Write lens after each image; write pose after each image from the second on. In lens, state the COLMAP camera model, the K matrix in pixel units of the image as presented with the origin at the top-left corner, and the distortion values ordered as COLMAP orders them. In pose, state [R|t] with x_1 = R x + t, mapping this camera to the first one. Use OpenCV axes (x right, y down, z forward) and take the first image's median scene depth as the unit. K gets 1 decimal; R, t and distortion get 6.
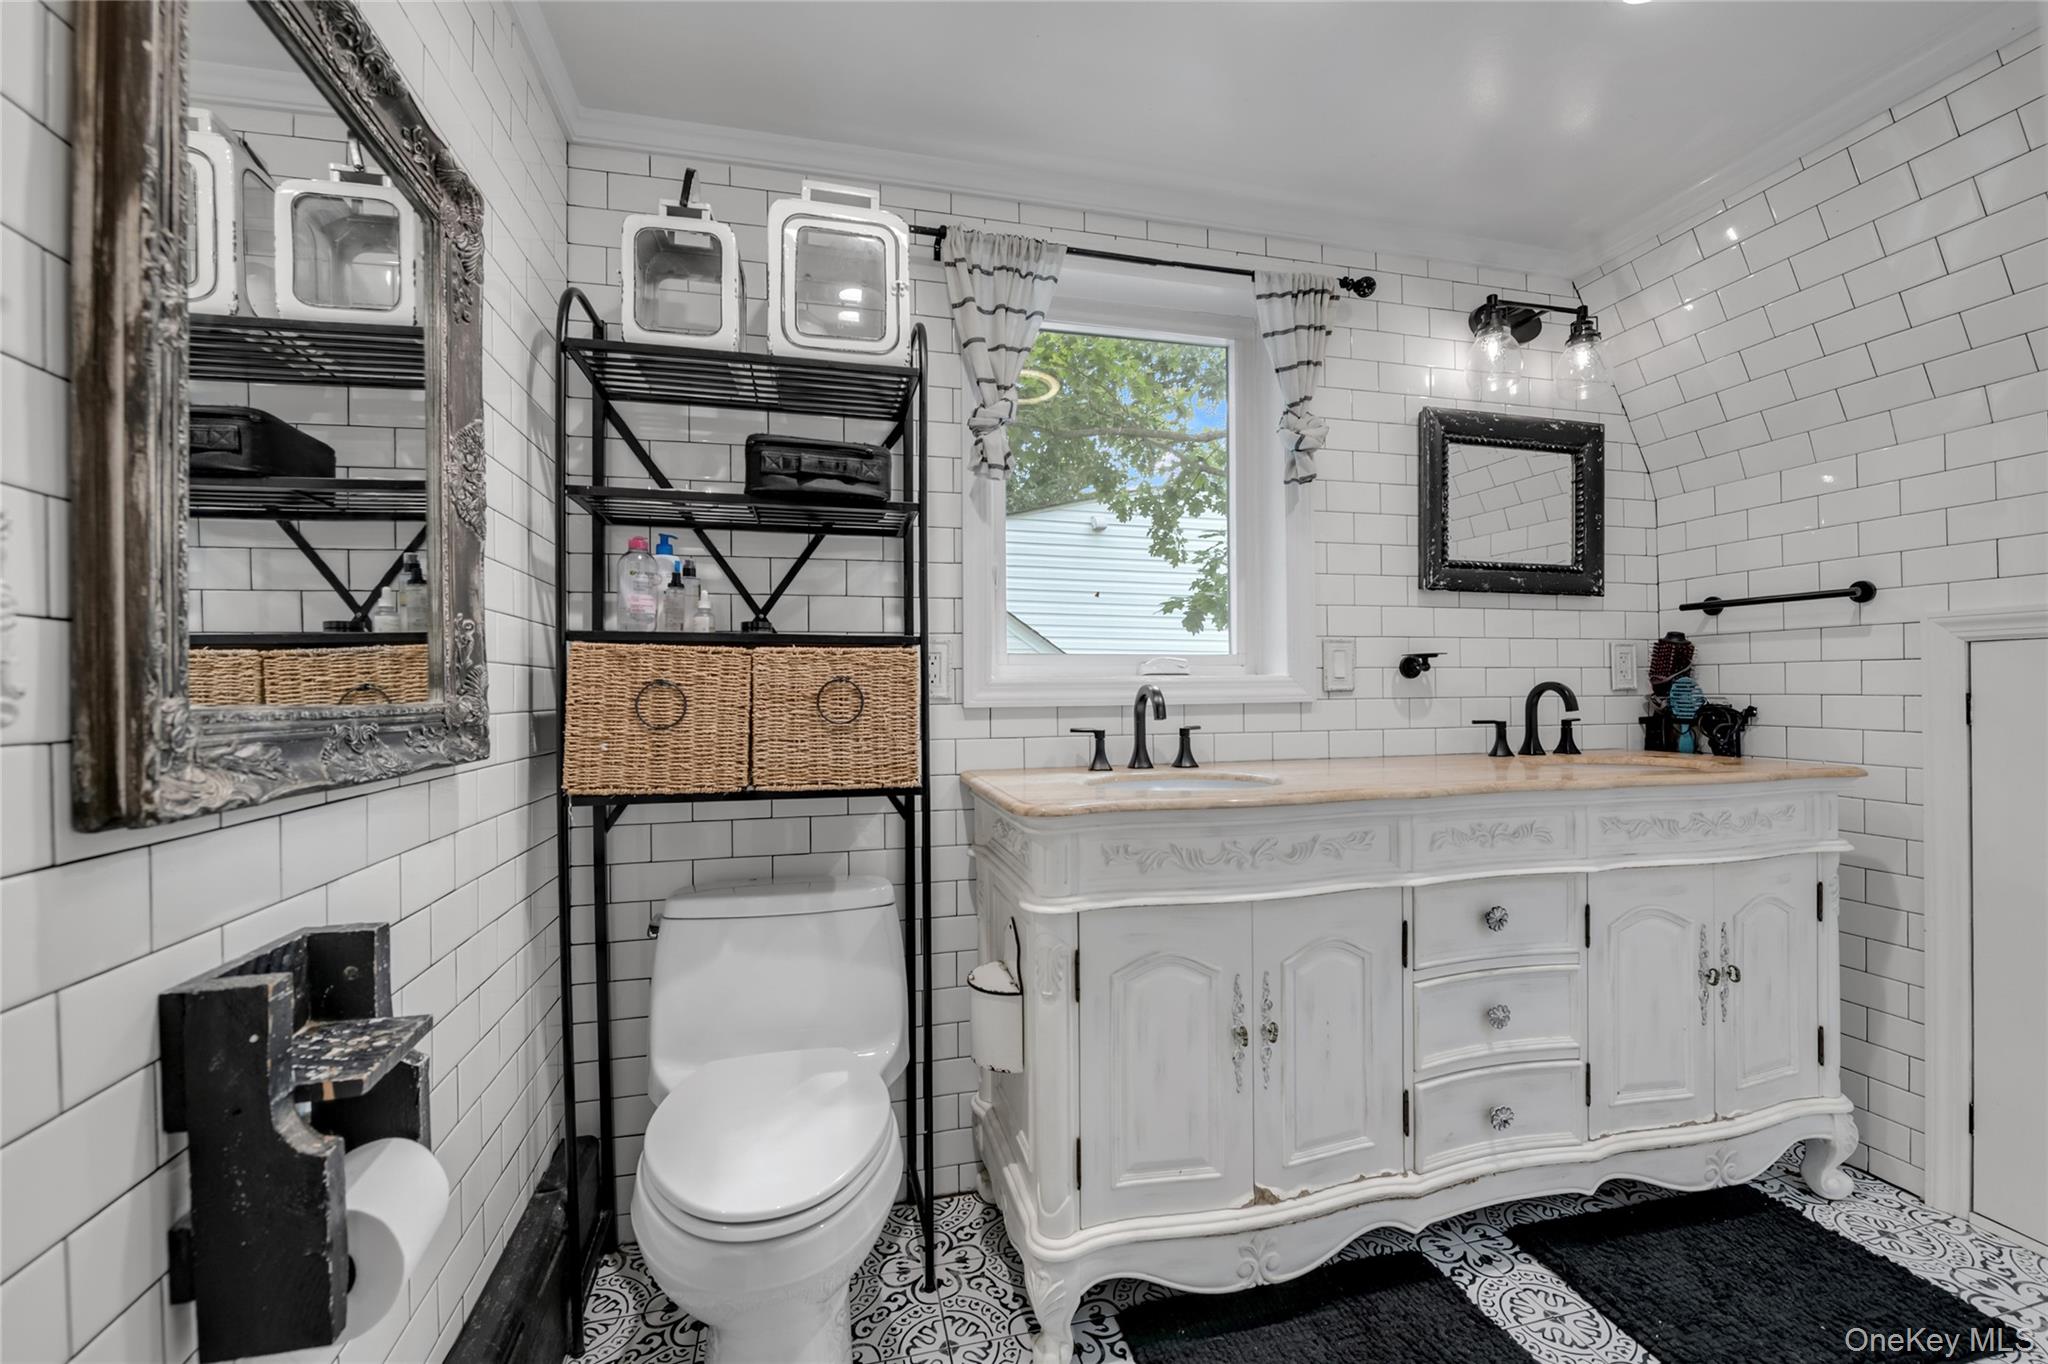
lens RADIAL K [[835.8, 0, 1019.1], [0, 835.8, 685.5], [0, 0, 1]] dist [-0.004535, -0.004016]
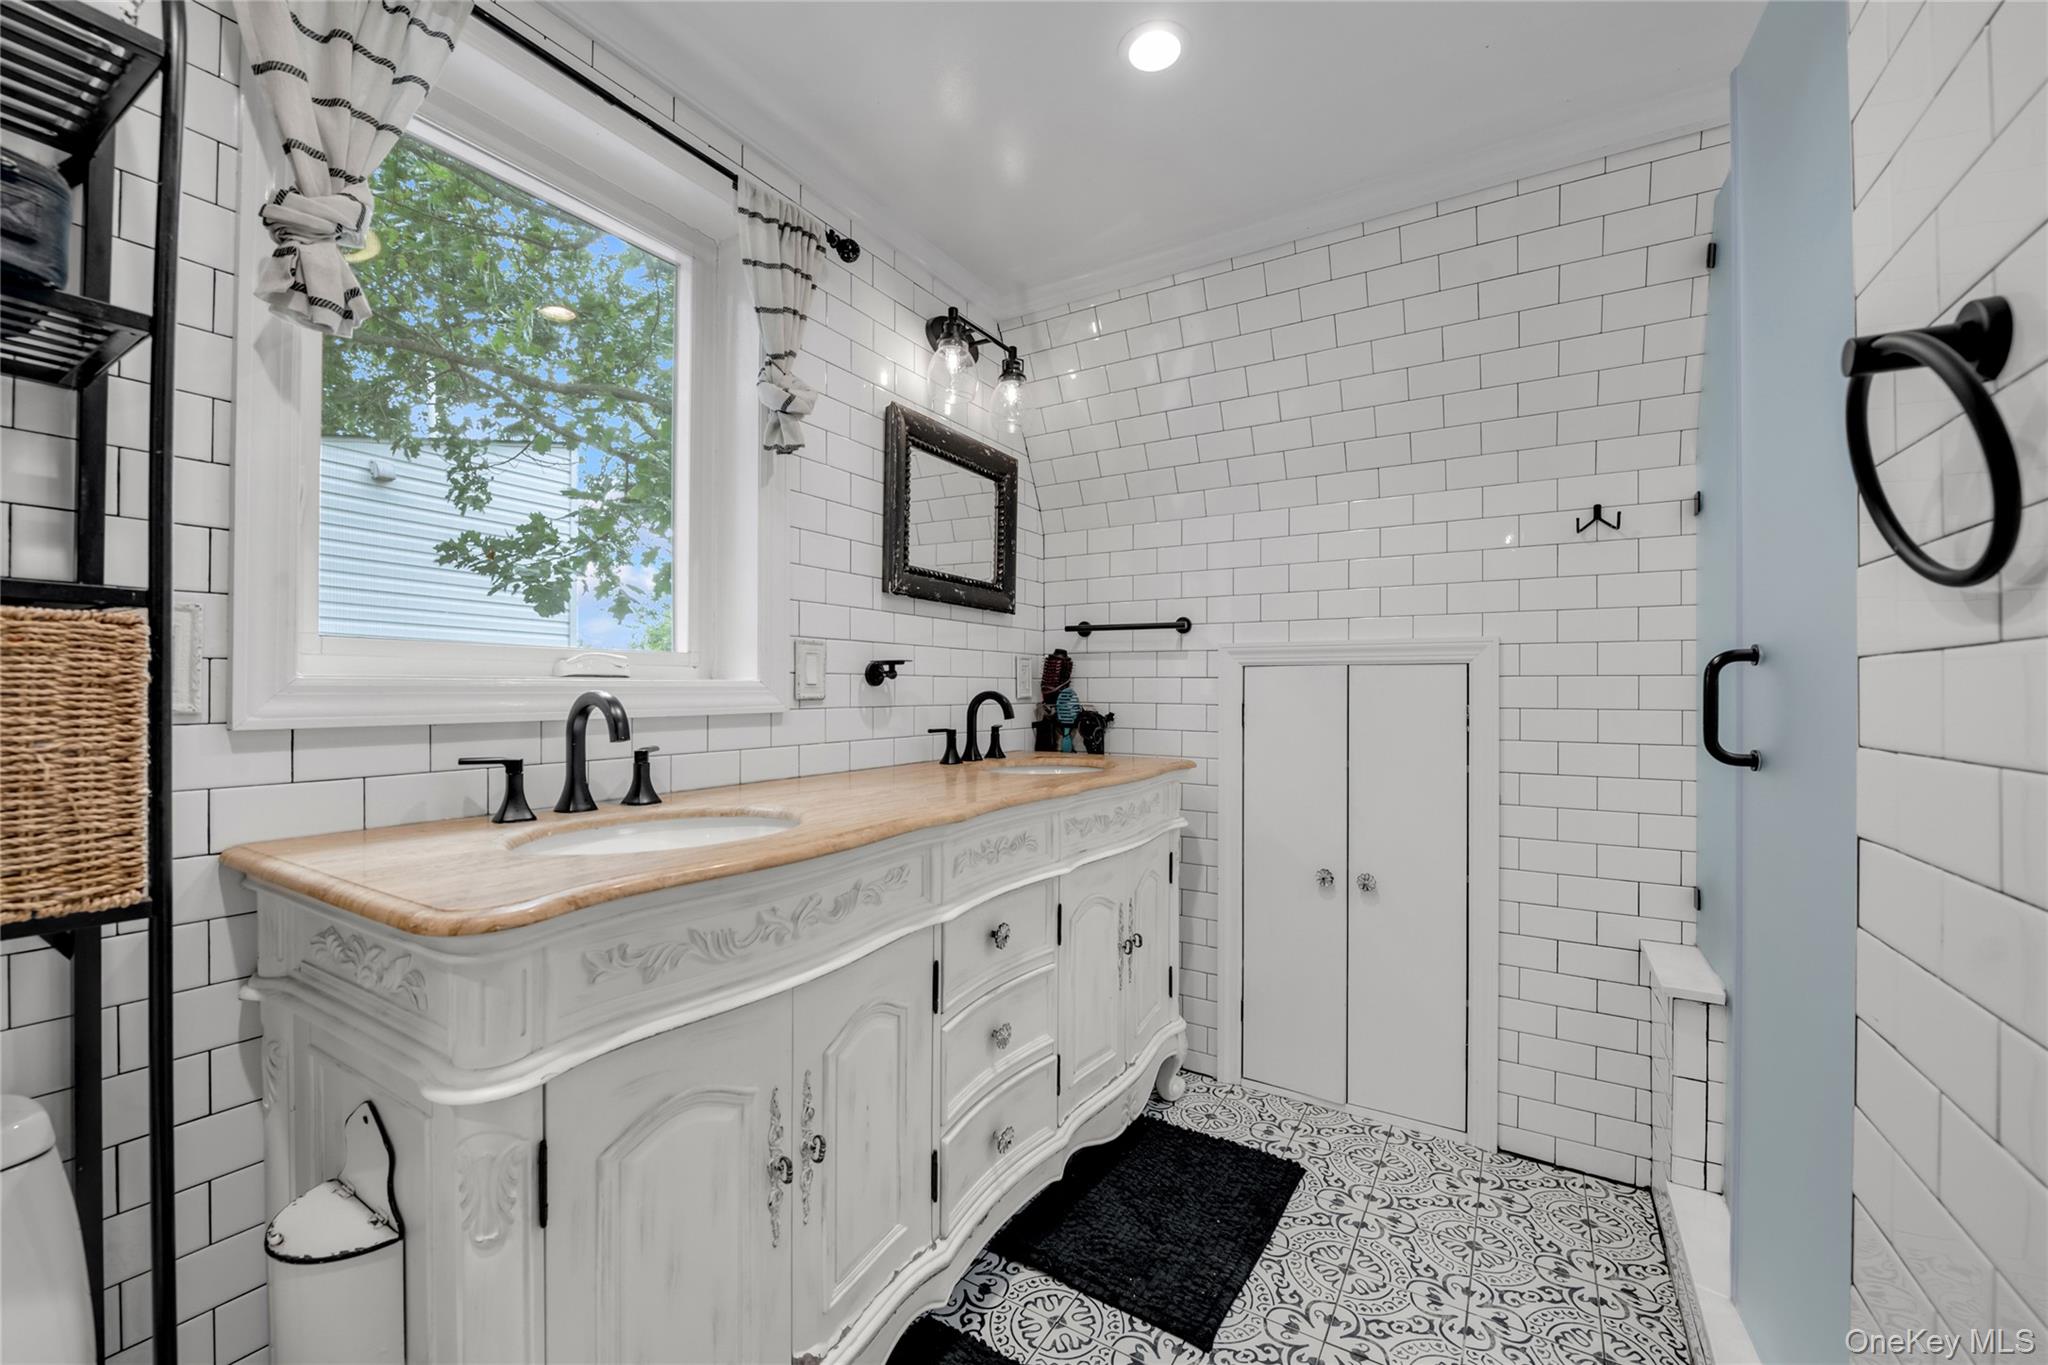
lens RADIAL K [[815.6, 0, 1015.9], [0, 815.6, 686.9], [0, 0, 1]] dist [-0.003693, -0.005737]
pose [[0.706081, 0.012619, 0.708019, -0.076825], [-0.013378, 0.999900, -0.004480, -0.006098], [-0.708005, -0.006309, 0.706180, 0.259694]]
